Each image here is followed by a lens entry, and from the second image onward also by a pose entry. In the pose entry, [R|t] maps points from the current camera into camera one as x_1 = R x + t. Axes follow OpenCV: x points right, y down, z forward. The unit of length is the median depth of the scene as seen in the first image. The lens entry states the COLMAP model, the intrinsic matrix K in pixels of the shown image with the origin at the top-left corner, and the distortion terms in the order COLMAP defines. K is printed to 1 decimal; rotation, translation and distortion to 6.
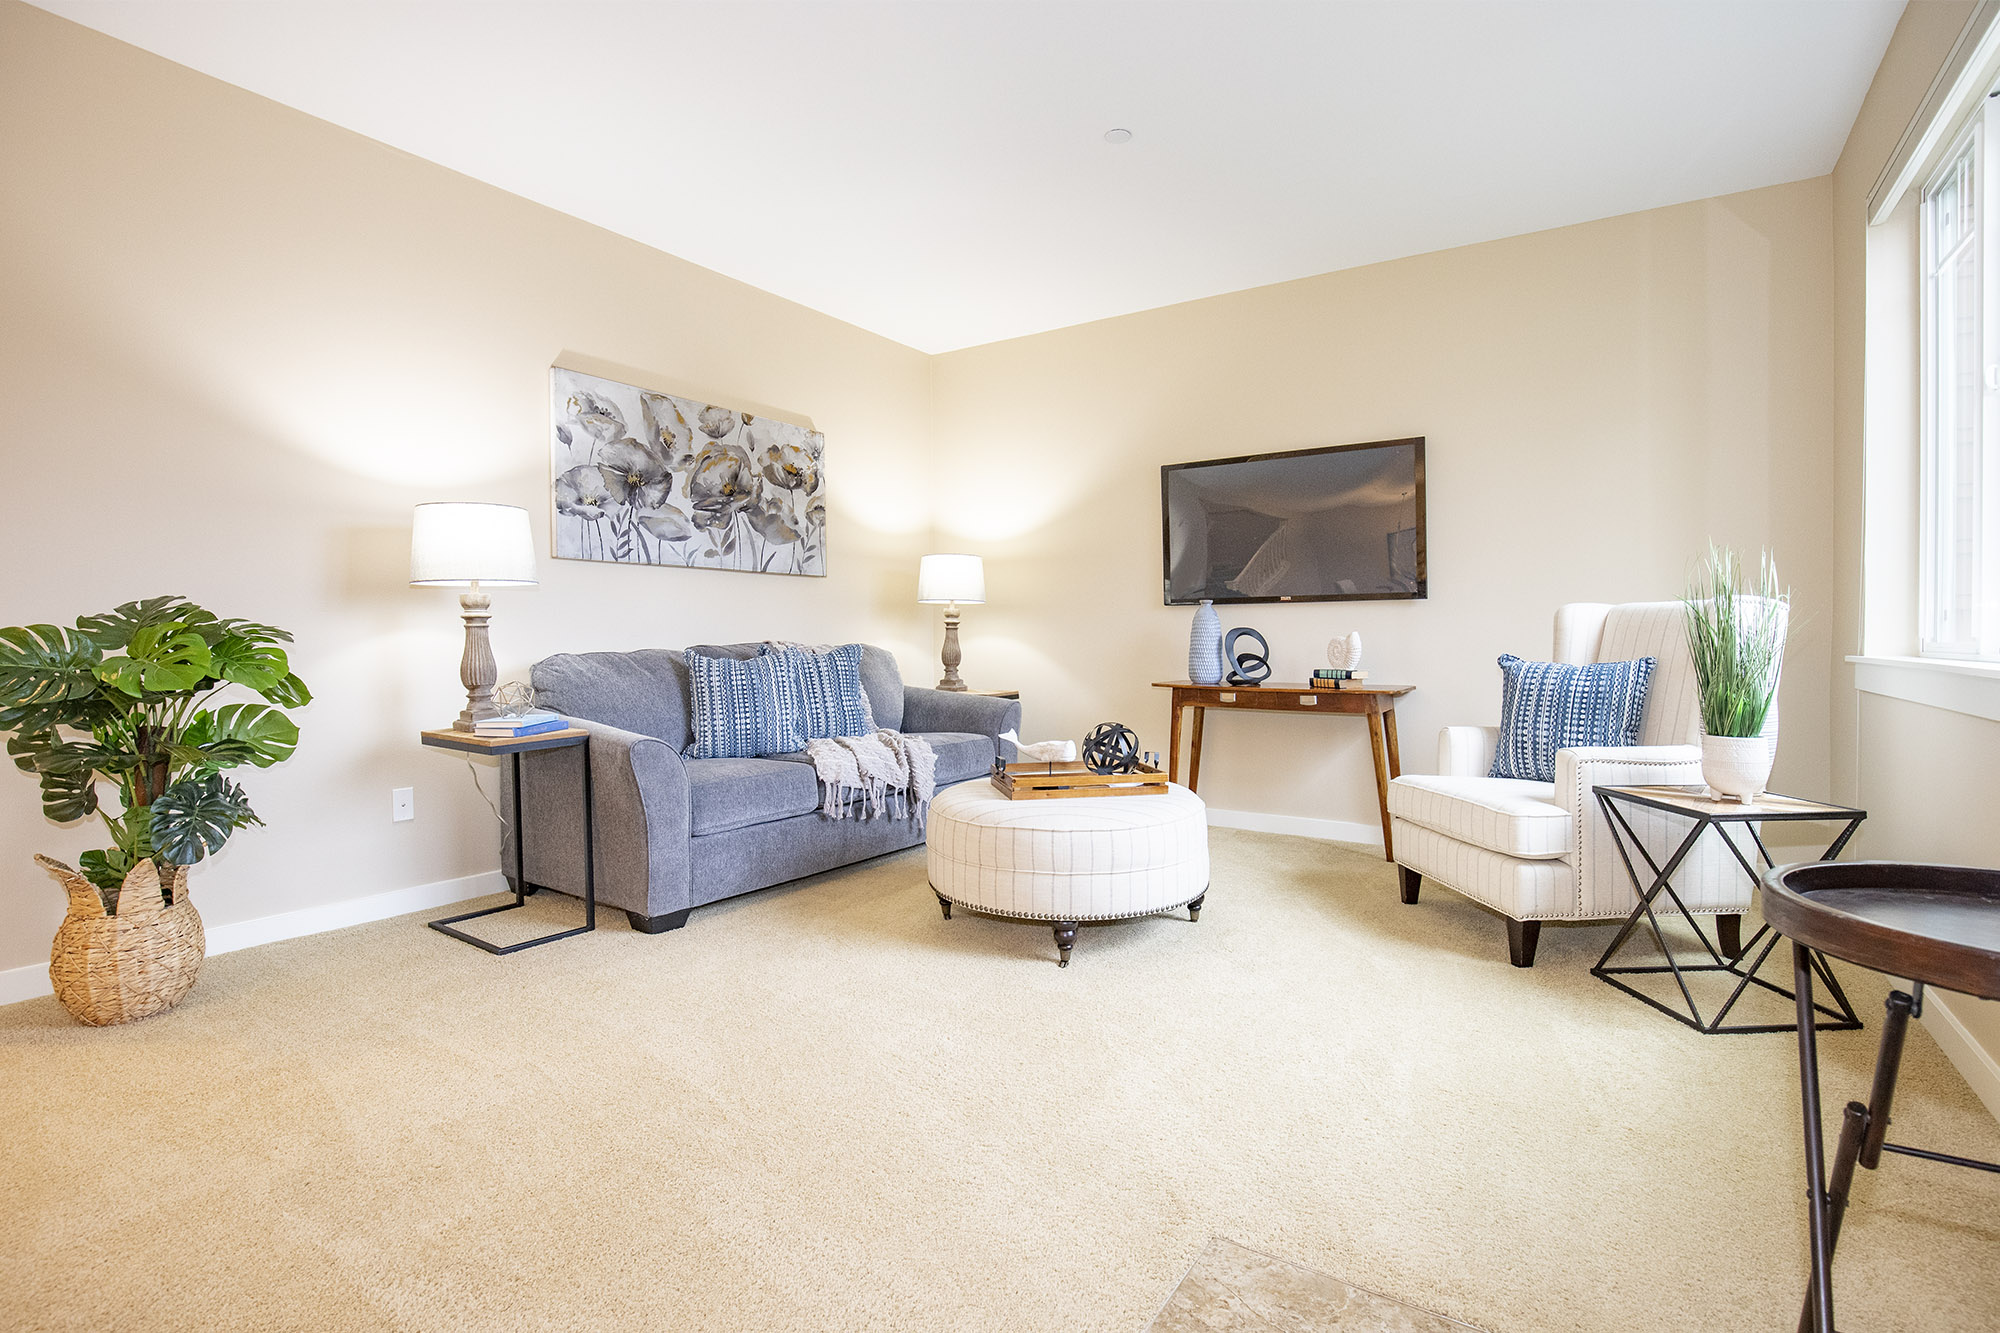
lens RADIAL K [[921.2, 0, 1002.1], [0, 921.2, 634.8], [0, 0, 1]] dist [-0.014358, 0.000843]
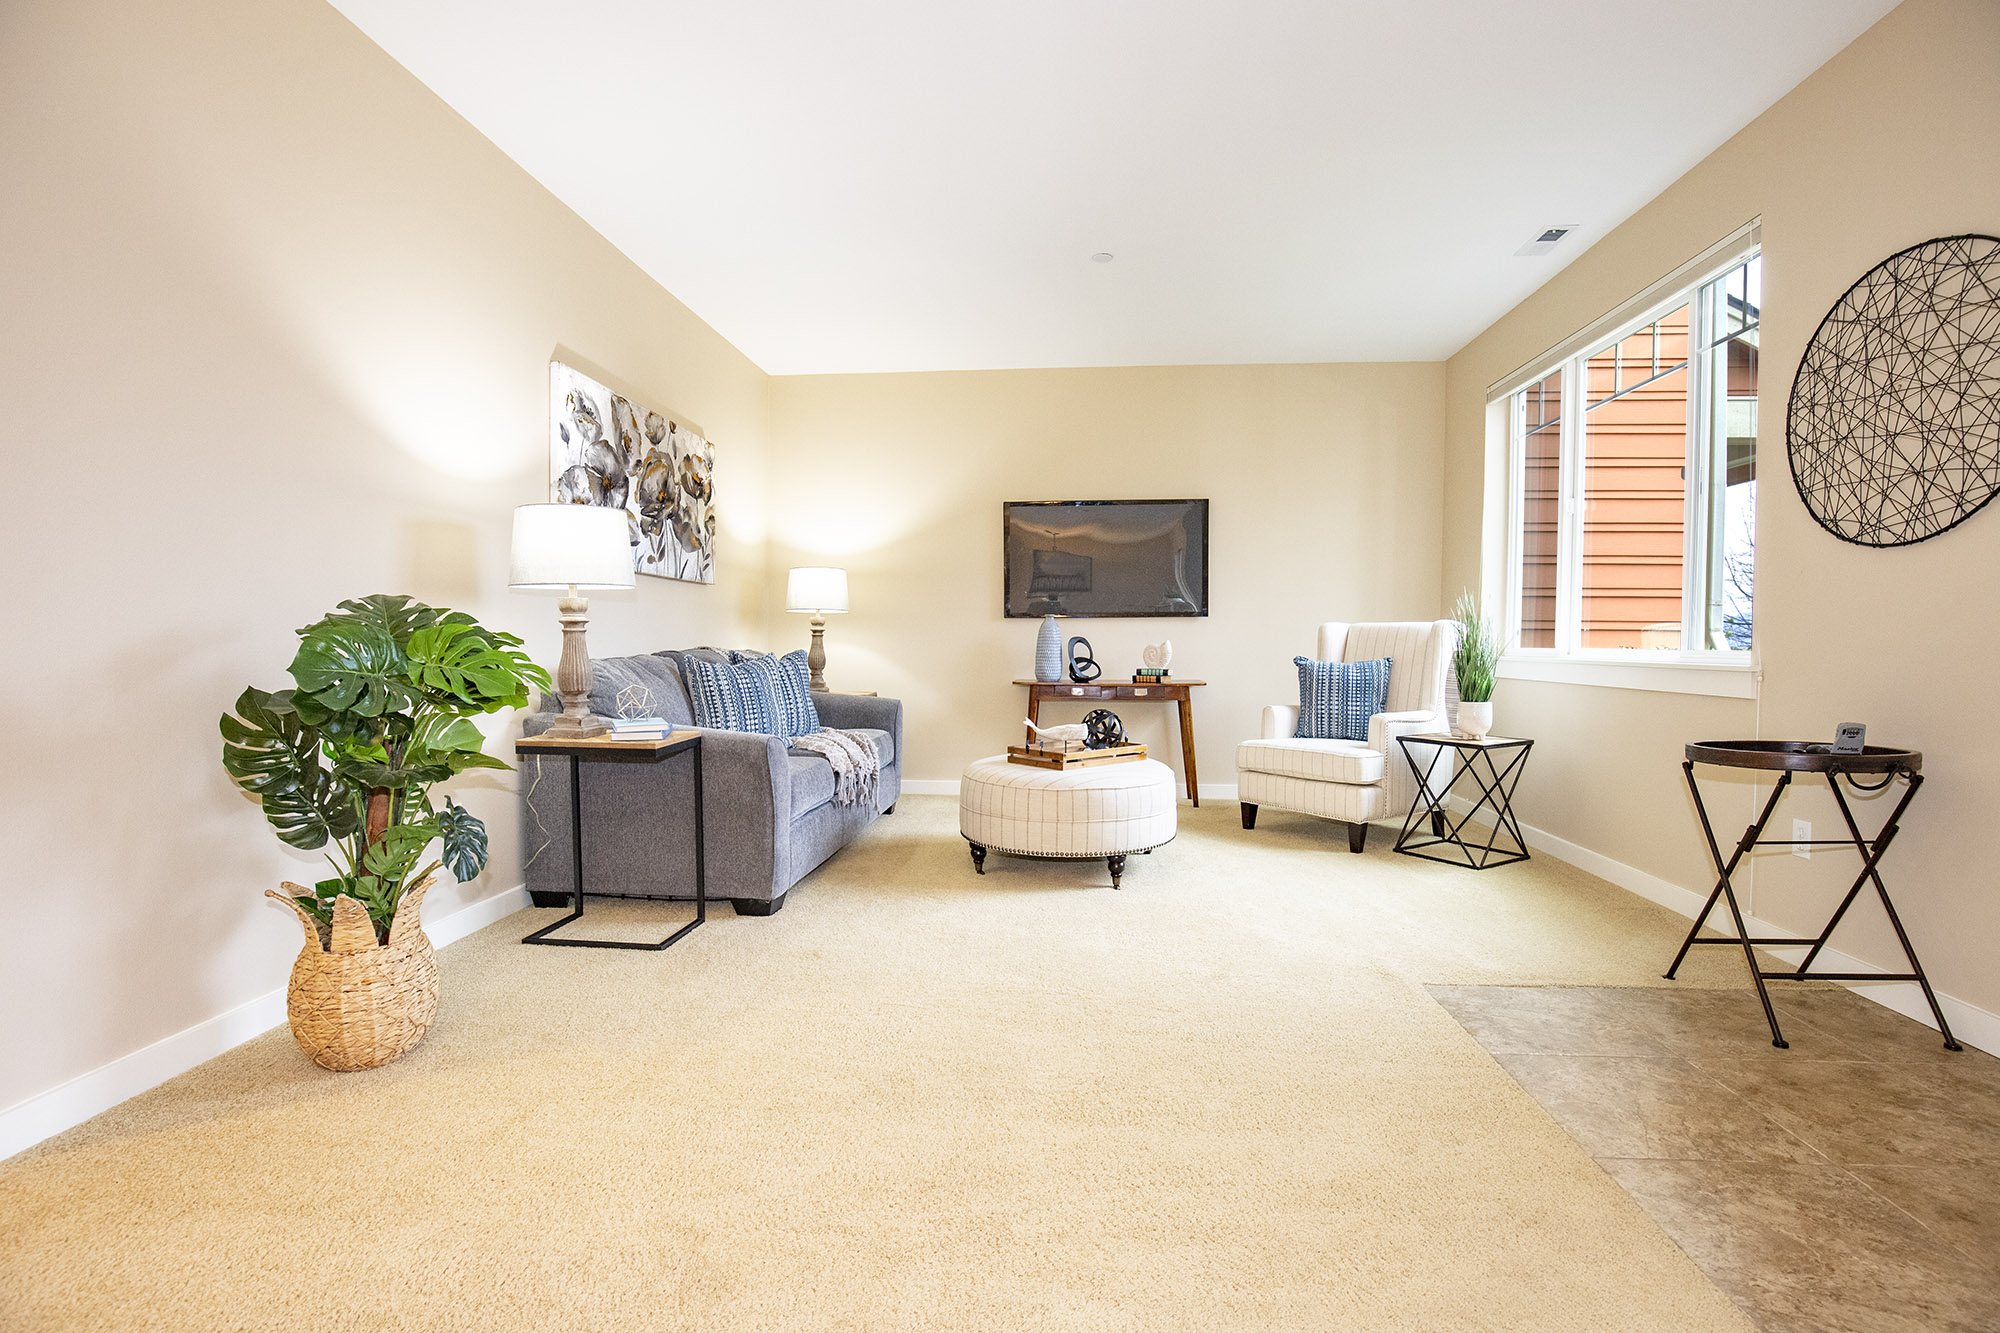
lens RADIAL K [[911.2, 0, 987.5], [0, 911.2, 643.5], [0, 0, 1]] dist [0.000440, -0.000059]
pose [[0.879759, 0.003464, 0.475408, -0.488104], [-0.004107, 0.999992, 0.000314, 0.001696], [-0.475403, -0.002228, 0.879765, -0.052030]]
